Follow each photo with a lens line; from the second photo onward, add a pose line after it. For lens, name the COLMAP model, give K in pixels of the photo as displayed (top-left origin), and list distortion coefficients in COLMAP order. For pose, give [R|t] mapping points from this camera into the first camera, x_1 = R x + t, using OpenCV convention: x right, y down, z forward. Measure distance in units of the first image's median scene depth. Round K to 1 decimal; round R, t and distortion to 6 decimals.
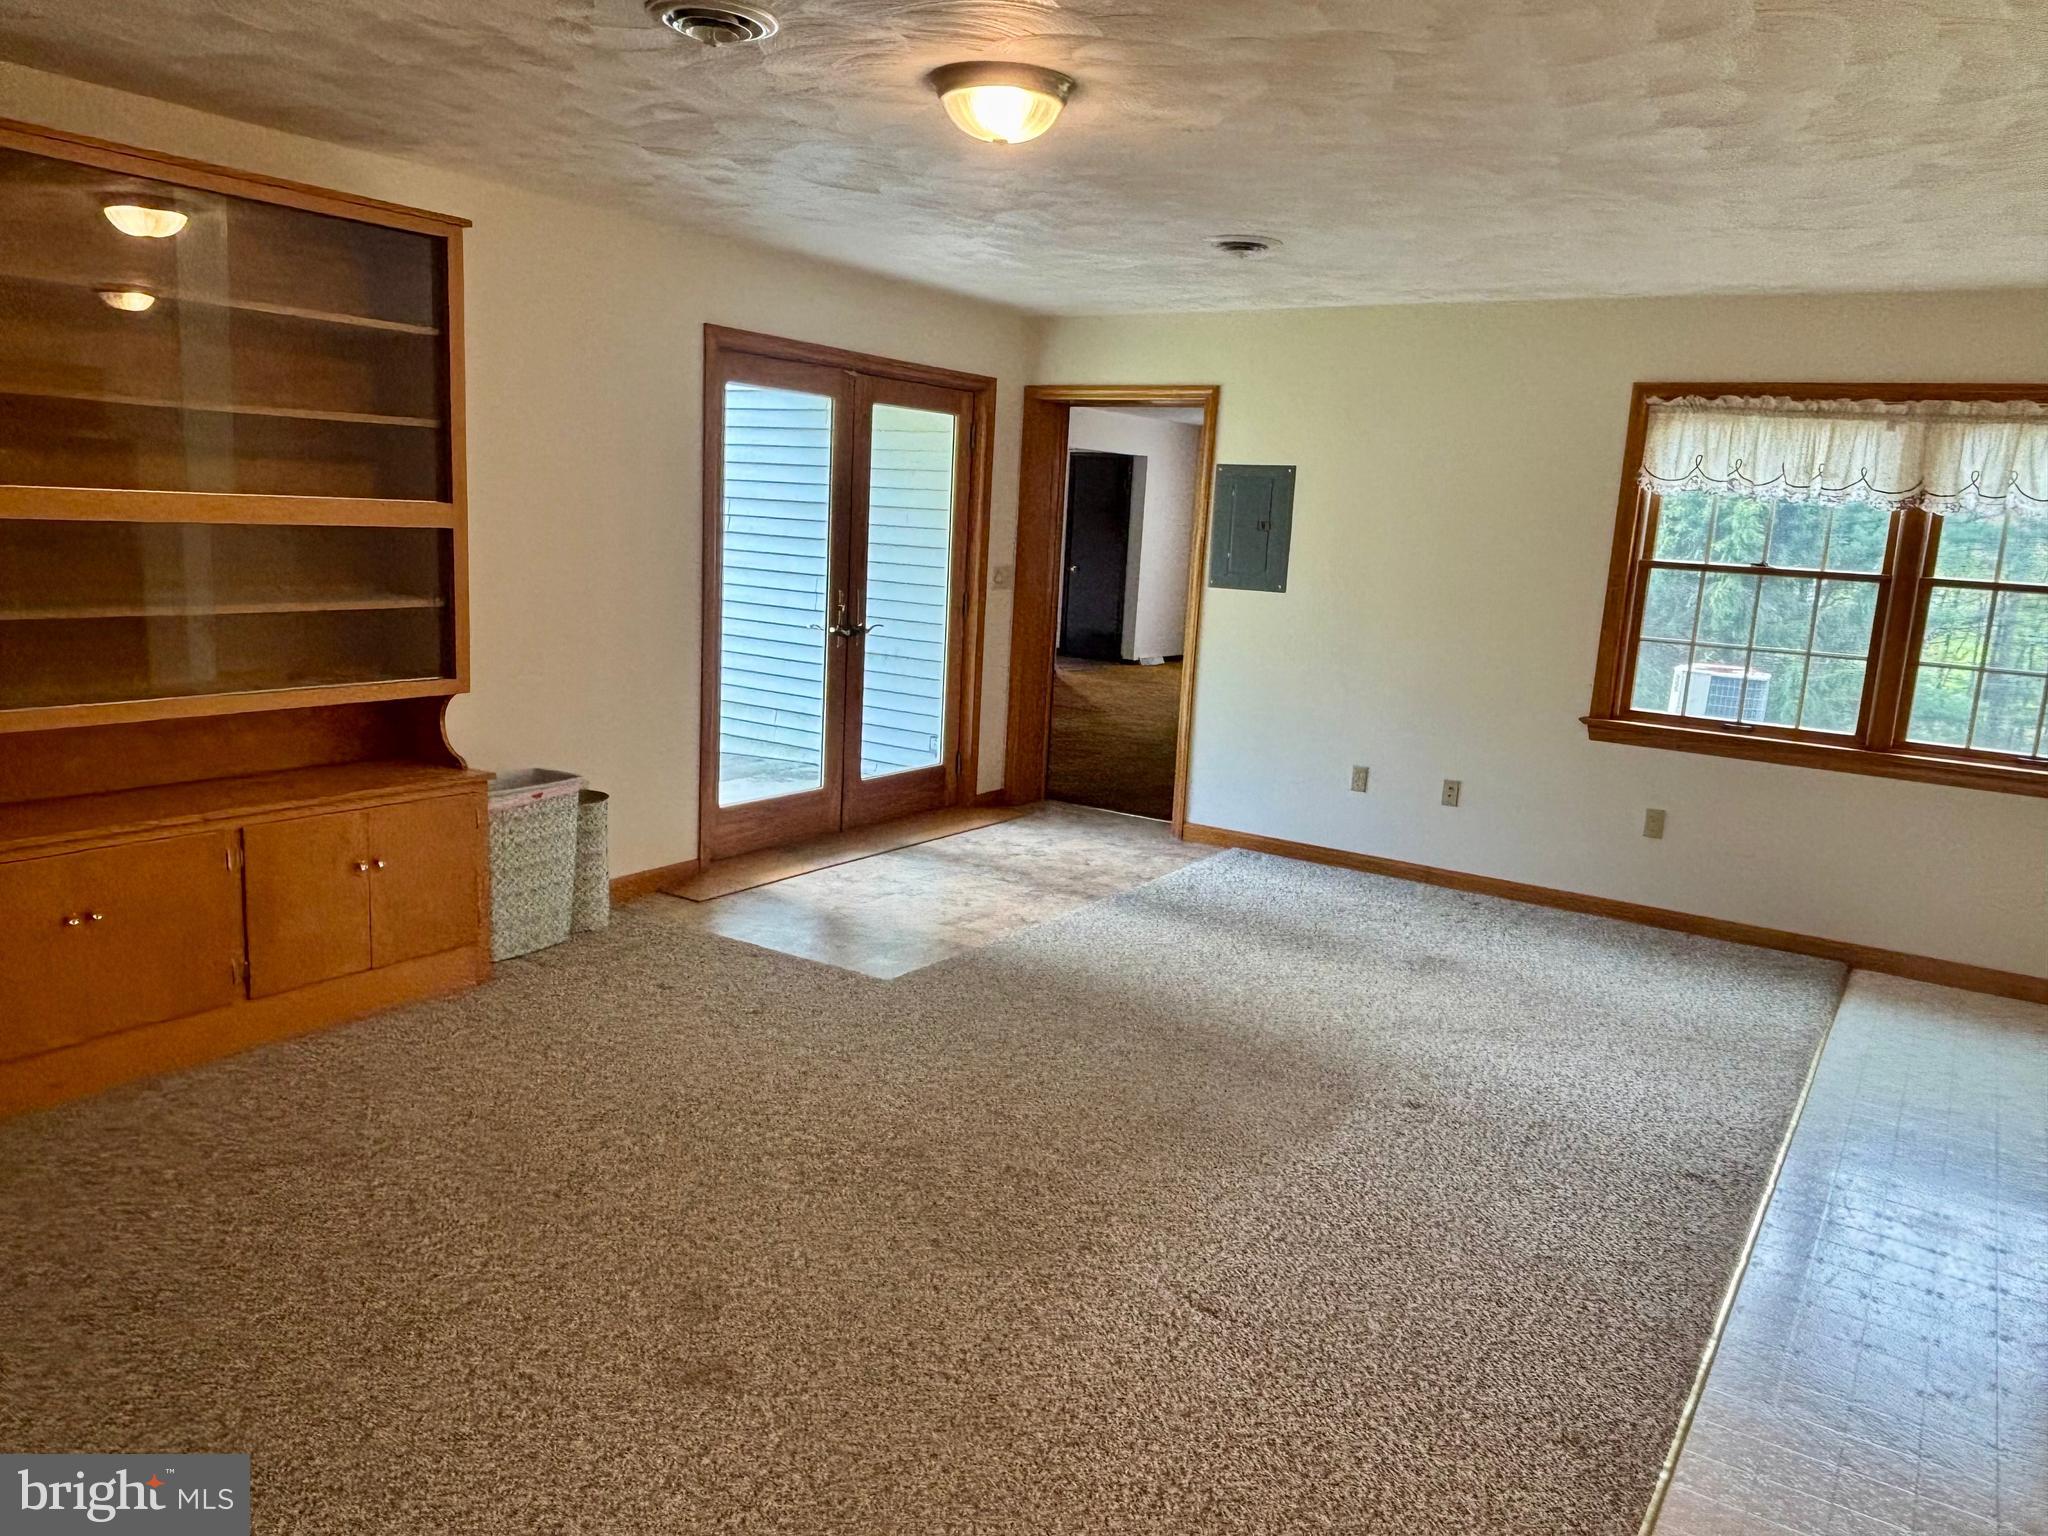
lens RADIAL K [[1453.6, 0, 1005.9], [0, 1453.6, 759.7], [0, 0, 1]] dist [0.037540, -0.040881]
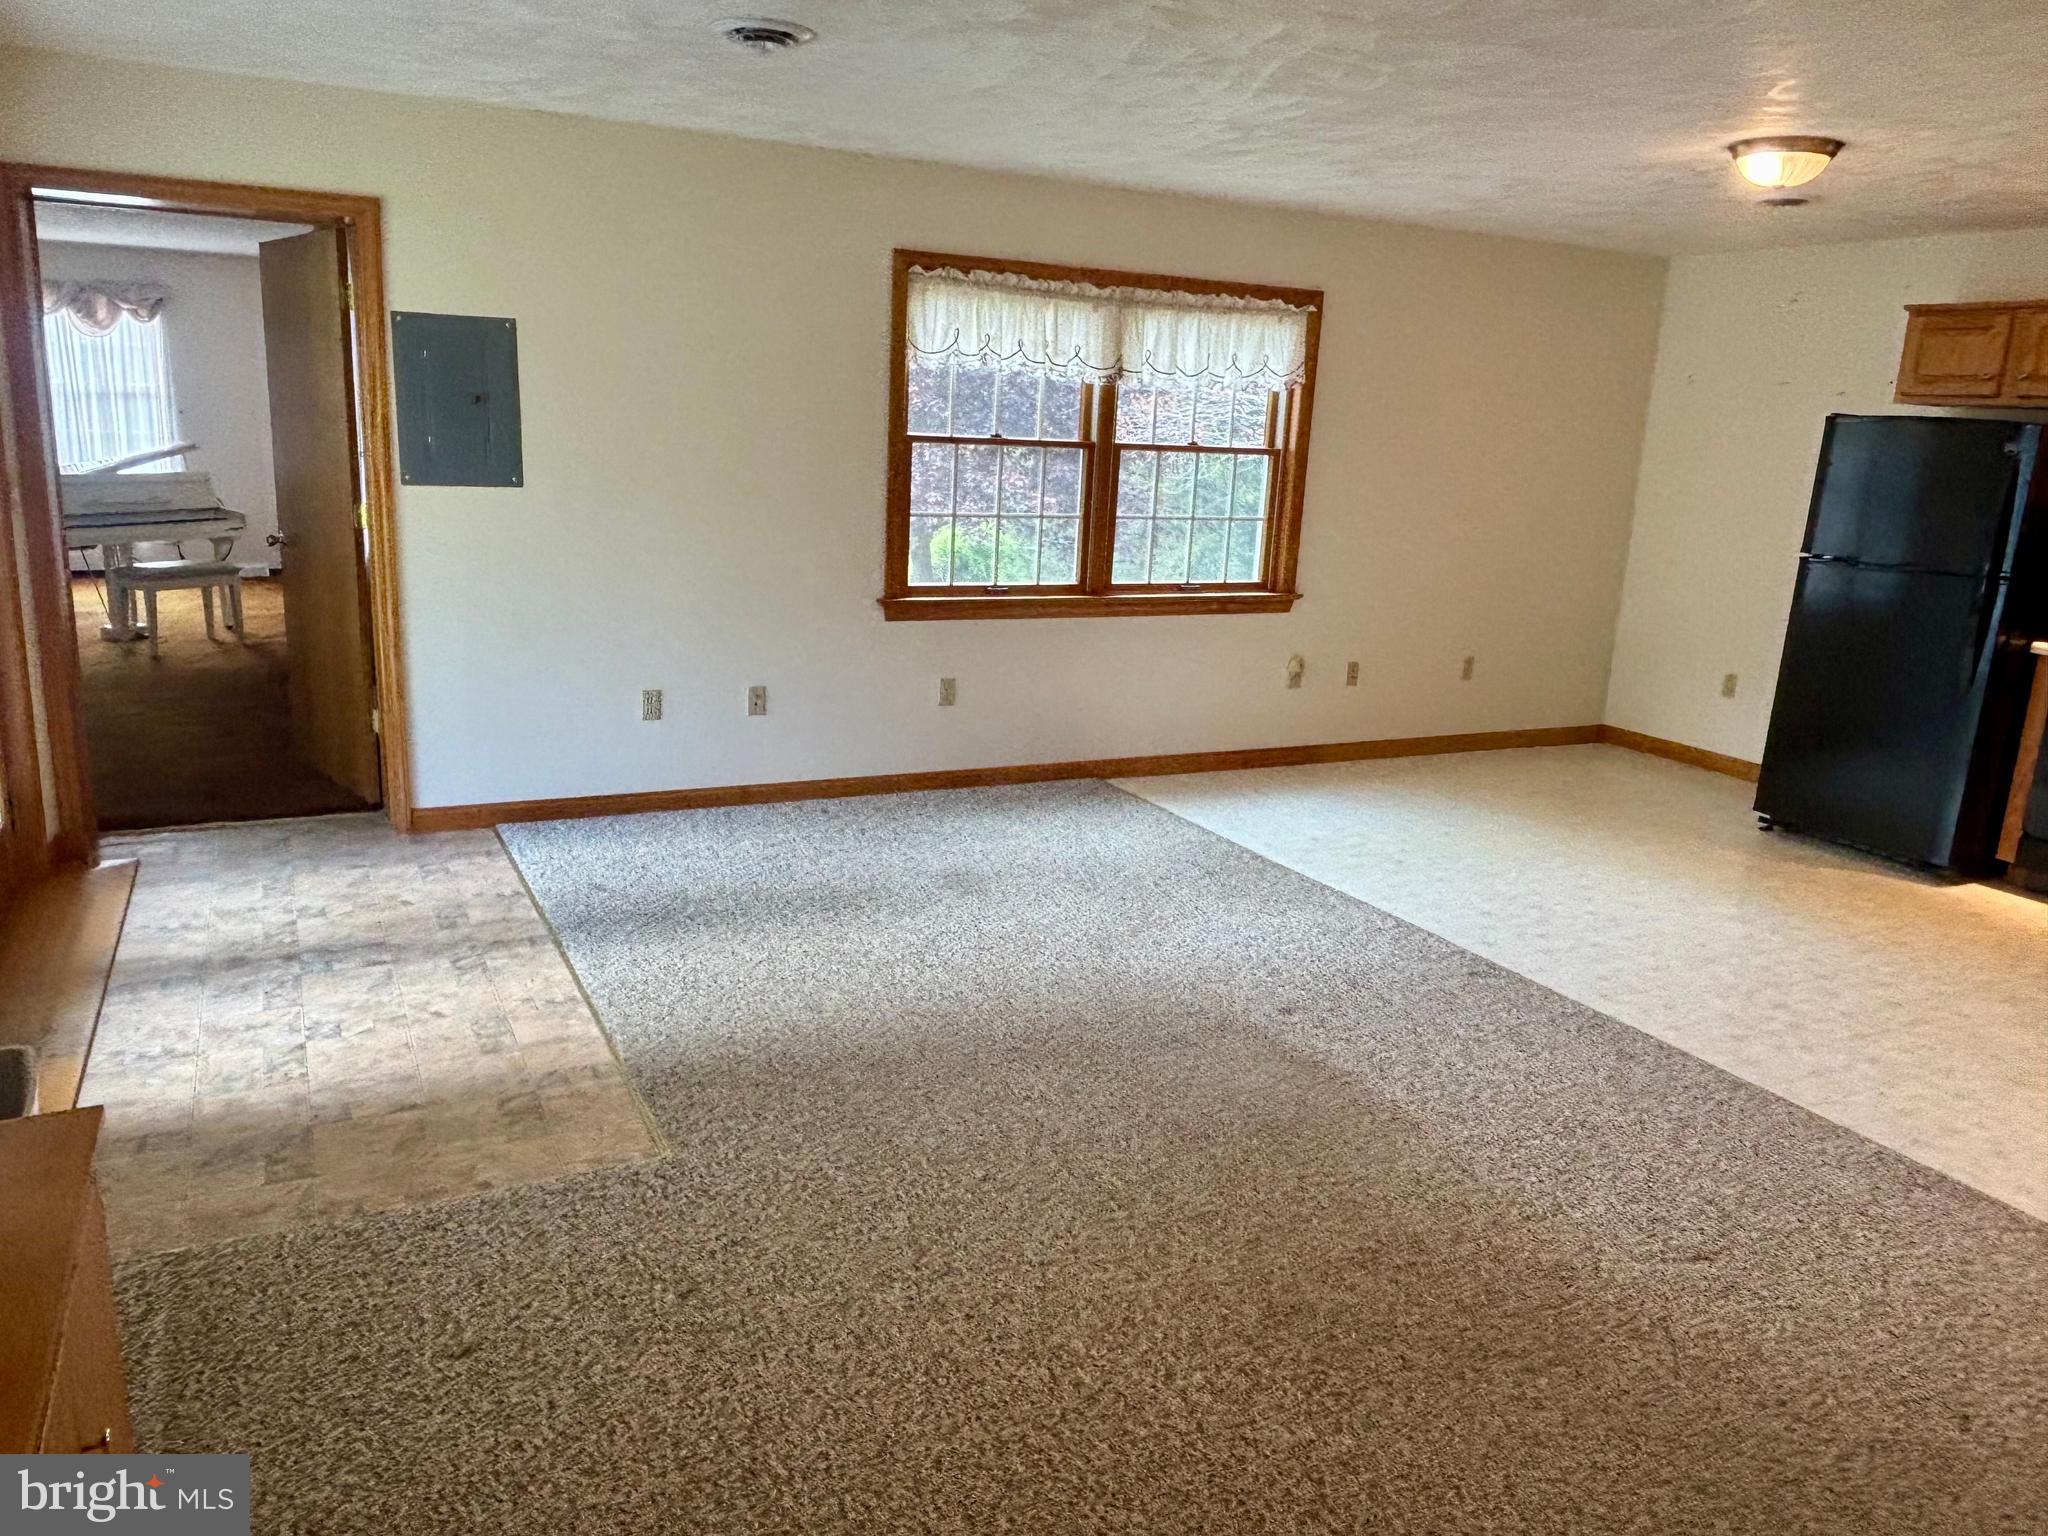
lens RADIAL K [[1453.6, 0, 1016.2], [0, 1453.6, 770.0], [0, 0, 1]] dist [0.037540, -0.040881]
pose [[0.491962, -0.235365, 0.838199, -0.427750], [0.131757, 0.971803, 0.195548, -0.101601], [-0.860589, 0.014237, 0.509101, 0.450151]]
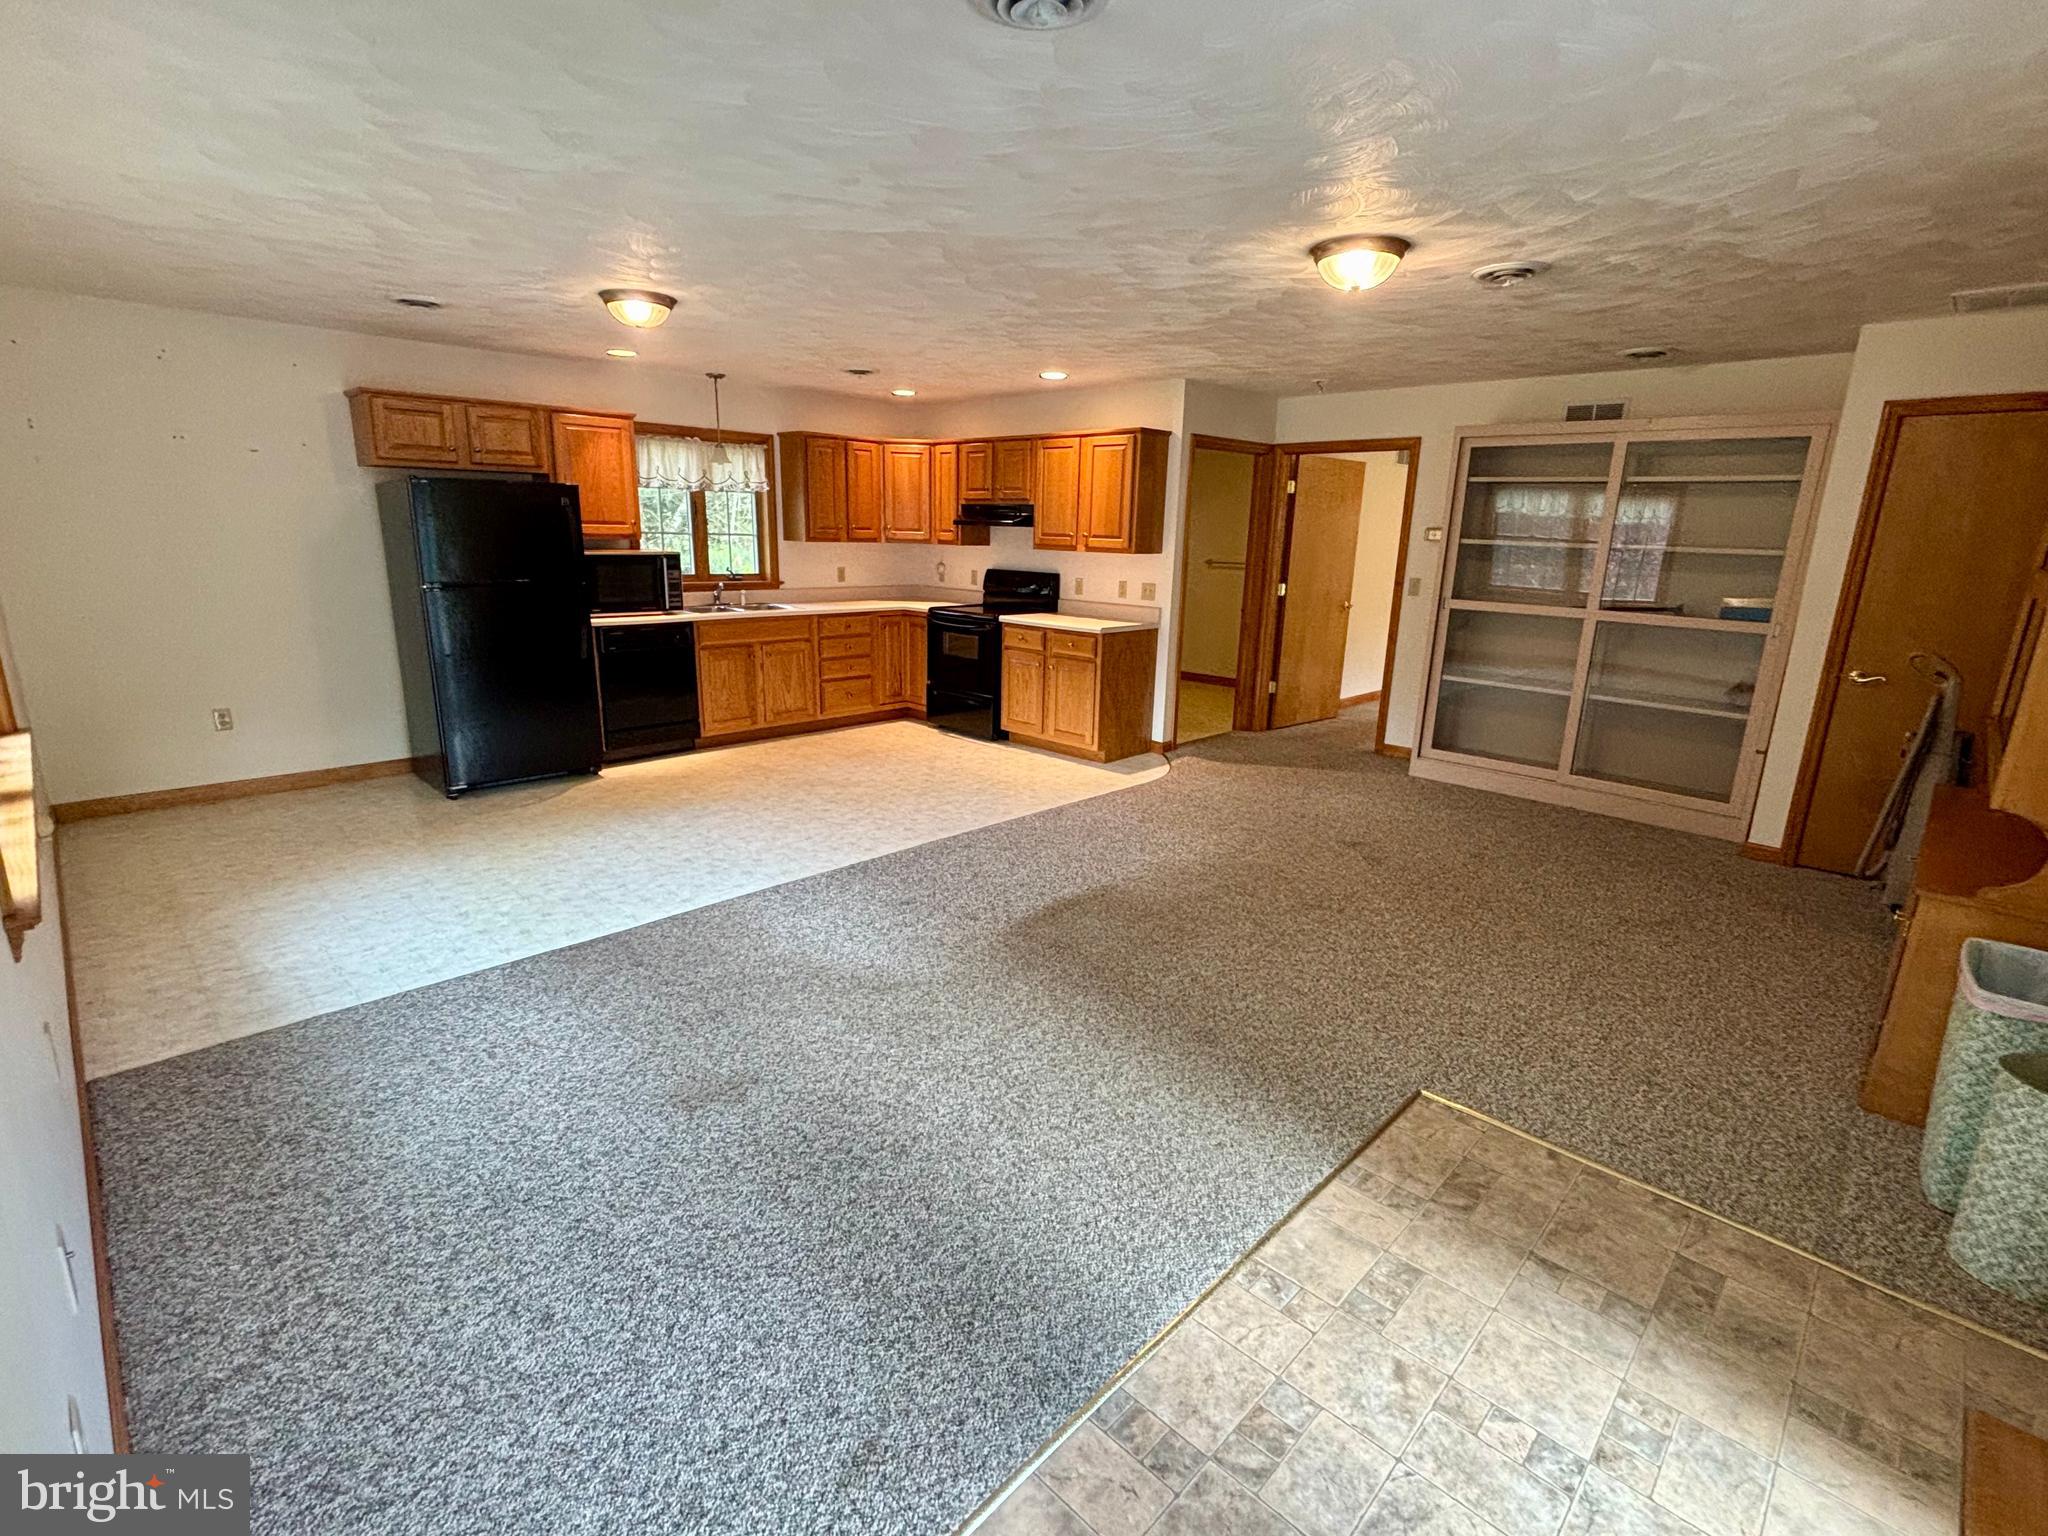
lens RADIAL K [[958.7, 0, 1025.7], [0, 958.7, 773.9], [0, 0, 1]] dist [0.001328, 0.002902]
pose [[-0.981669, -0.118035, 0.149643, 0.071435], [-0.044538, 0.905480, 0.422045, -0.209929], [-0.185315, 0.407644, -0.894139, 1.243650]]
